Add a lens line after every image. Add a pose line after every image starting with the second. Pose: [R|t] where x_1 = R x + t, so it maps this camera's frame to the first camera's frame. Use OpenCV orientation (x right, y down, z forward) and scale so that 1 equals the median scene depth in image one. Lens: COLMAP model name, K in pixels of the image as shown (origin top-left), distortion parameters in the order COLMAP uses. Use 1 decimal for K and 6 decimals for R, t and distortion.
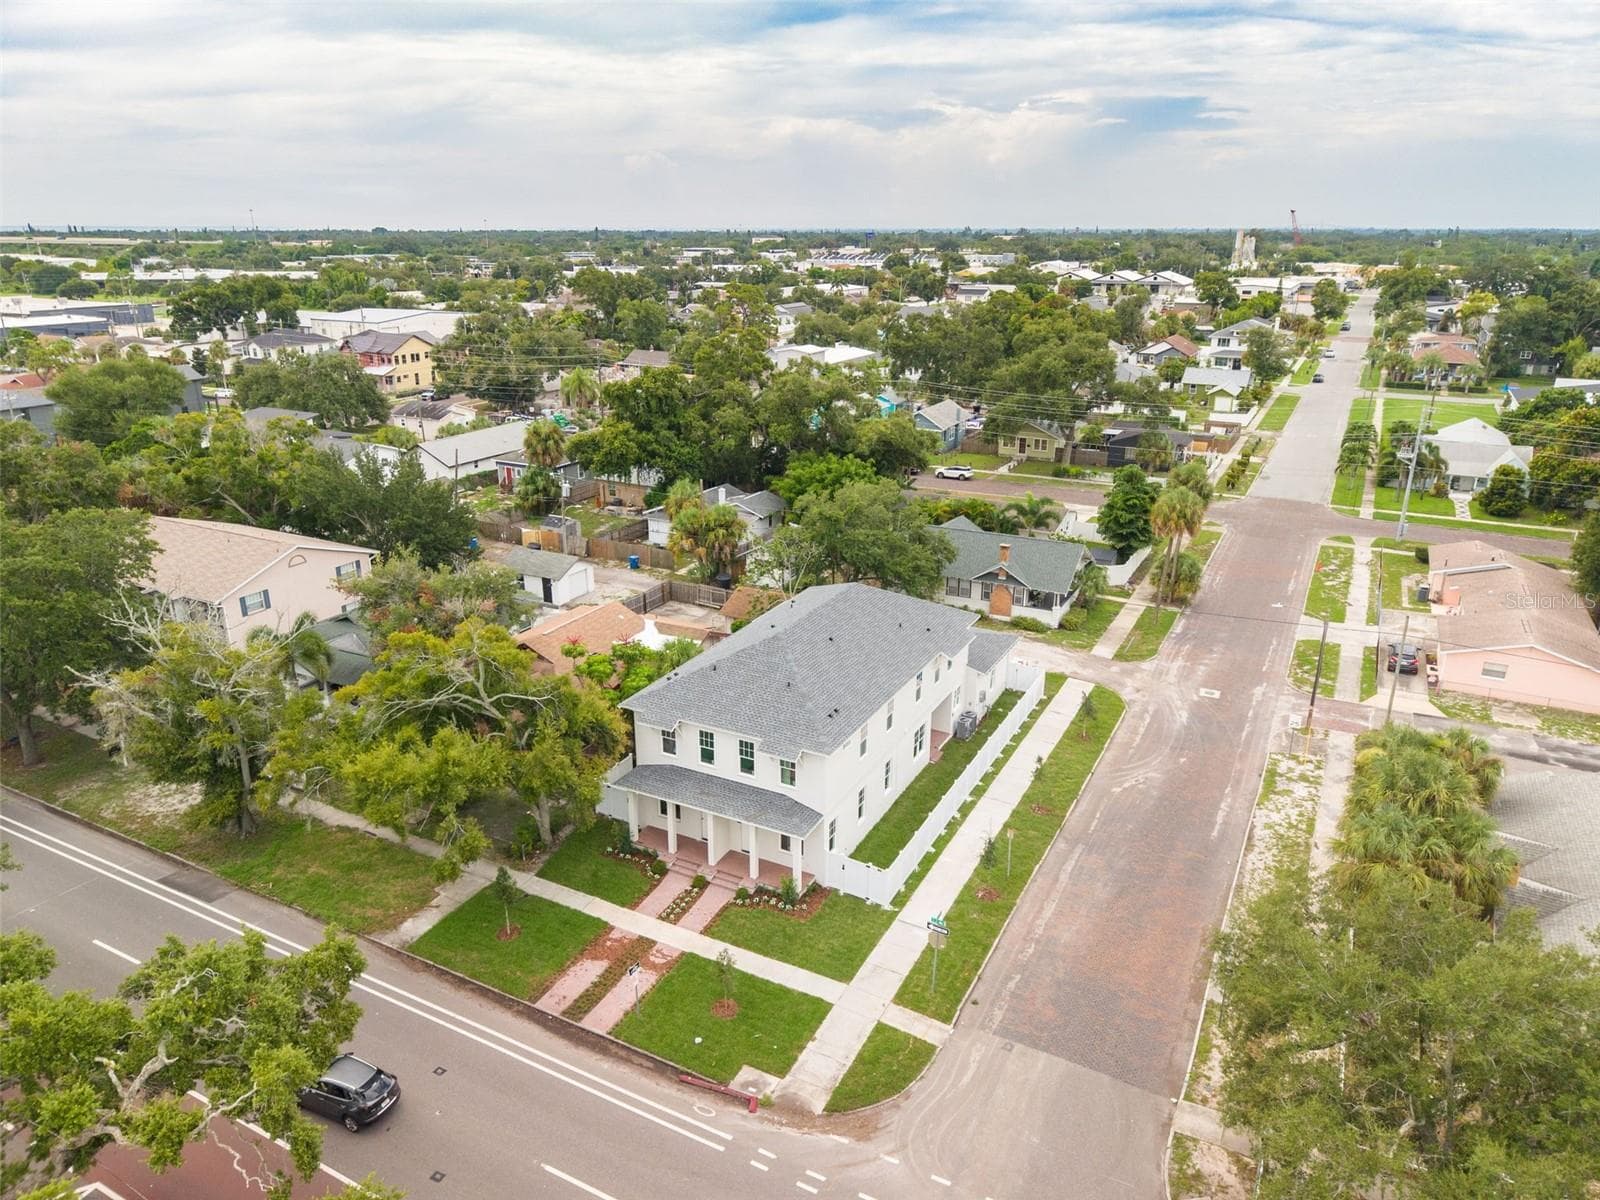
lens RADIAL K [[1060.2, 0, 793.0], [0, 1060.2, 594.4], [0, 0, 1]] dist [0.023072, -0.018598]
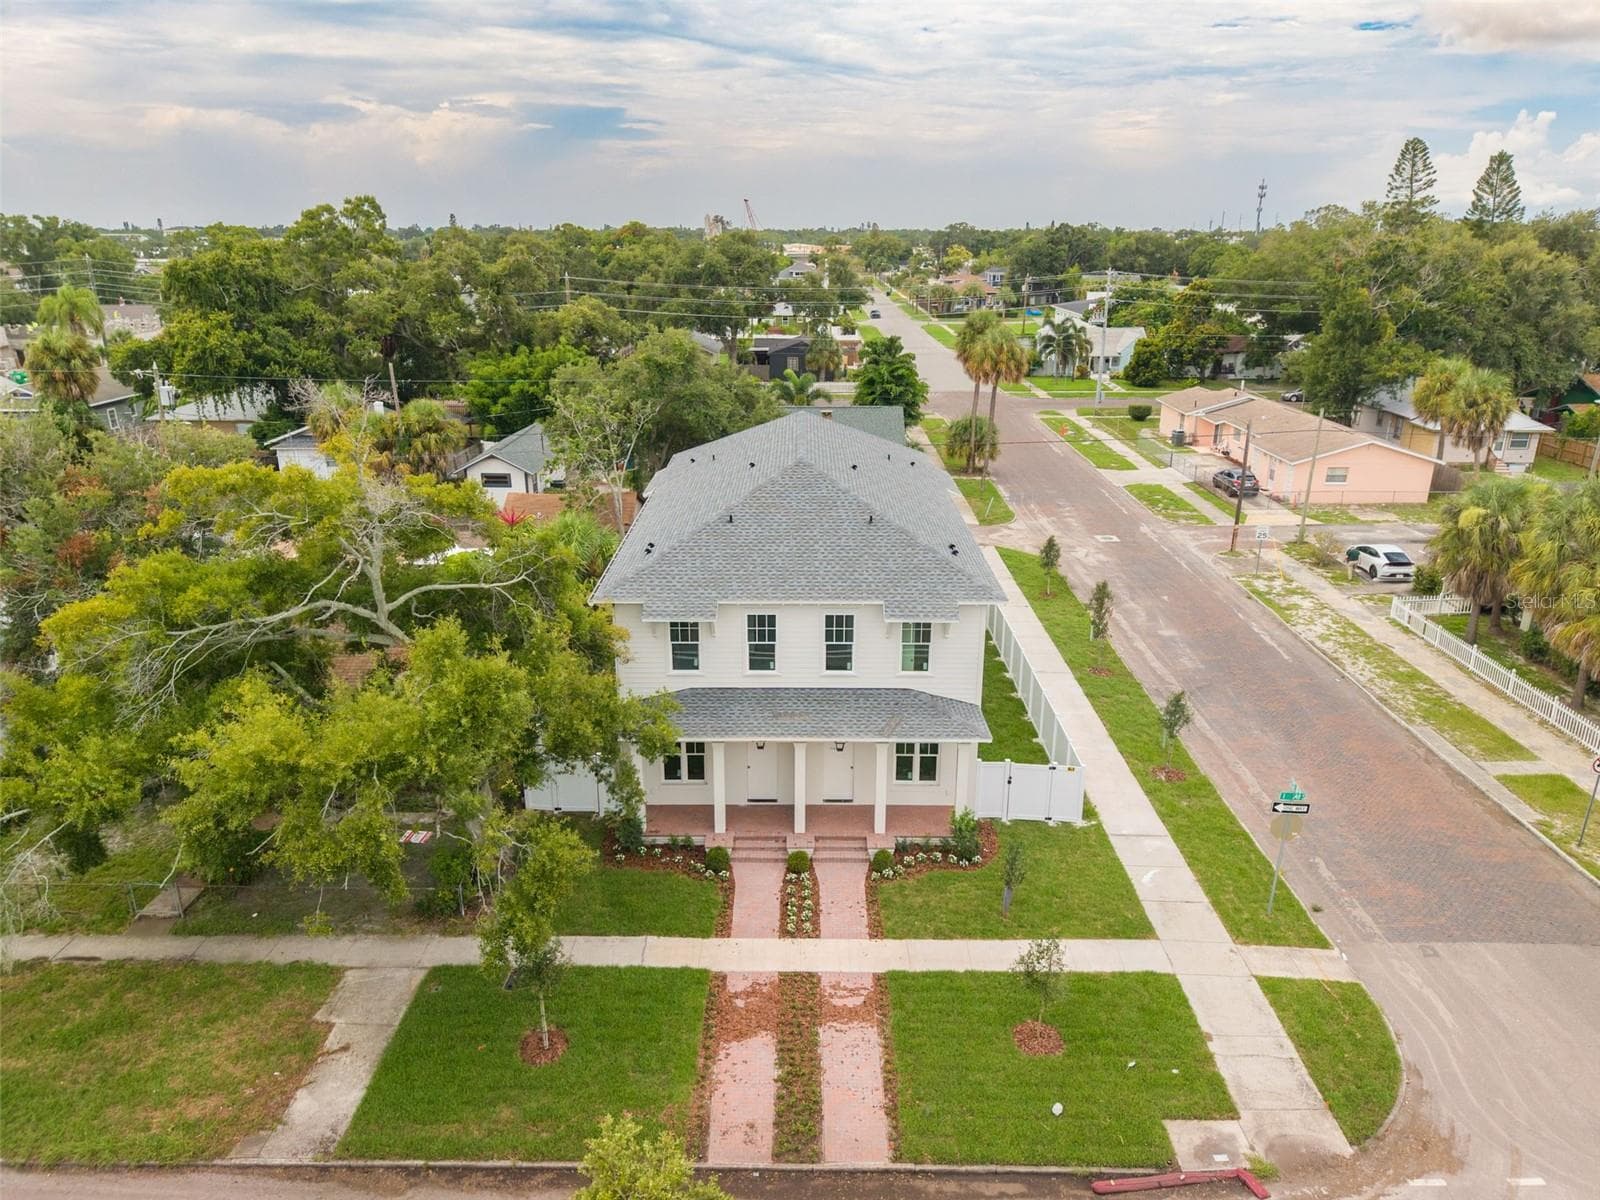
lens RADIAL K [[1060.2, 0, 794.9], [0, 1060.2, 619.6], [0, 0, 1]] dist [0.023072, -0.018598]
pose [[0.887737, -0.157495, 0.432571, -0.322415], [0.148276, 0.987404, 0.055207, 0.102847], [-0.435817, 0.015130, 0.899908, 0.462415]]
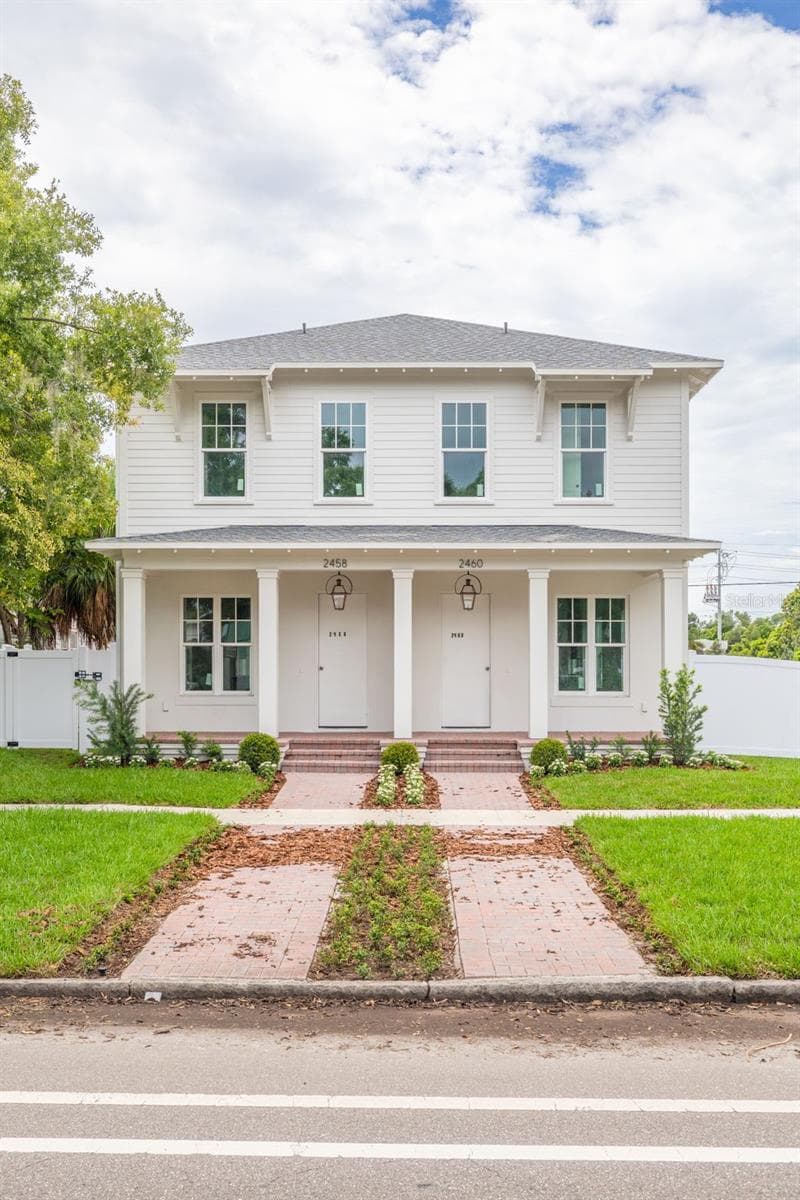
lens RADIAL K [[1069.6, 0, 397.0], [0, 1069.6, 612.7], [0, 0, 1]] dist [0.030508, 0.027122]
pose [[0.890938, 0.004959, 0.454098, -0.243062], [0.143406, 0.945701, -0.291691, 0.318859], [-0.430888, 0.324999, 0.841850, 0.689717]]
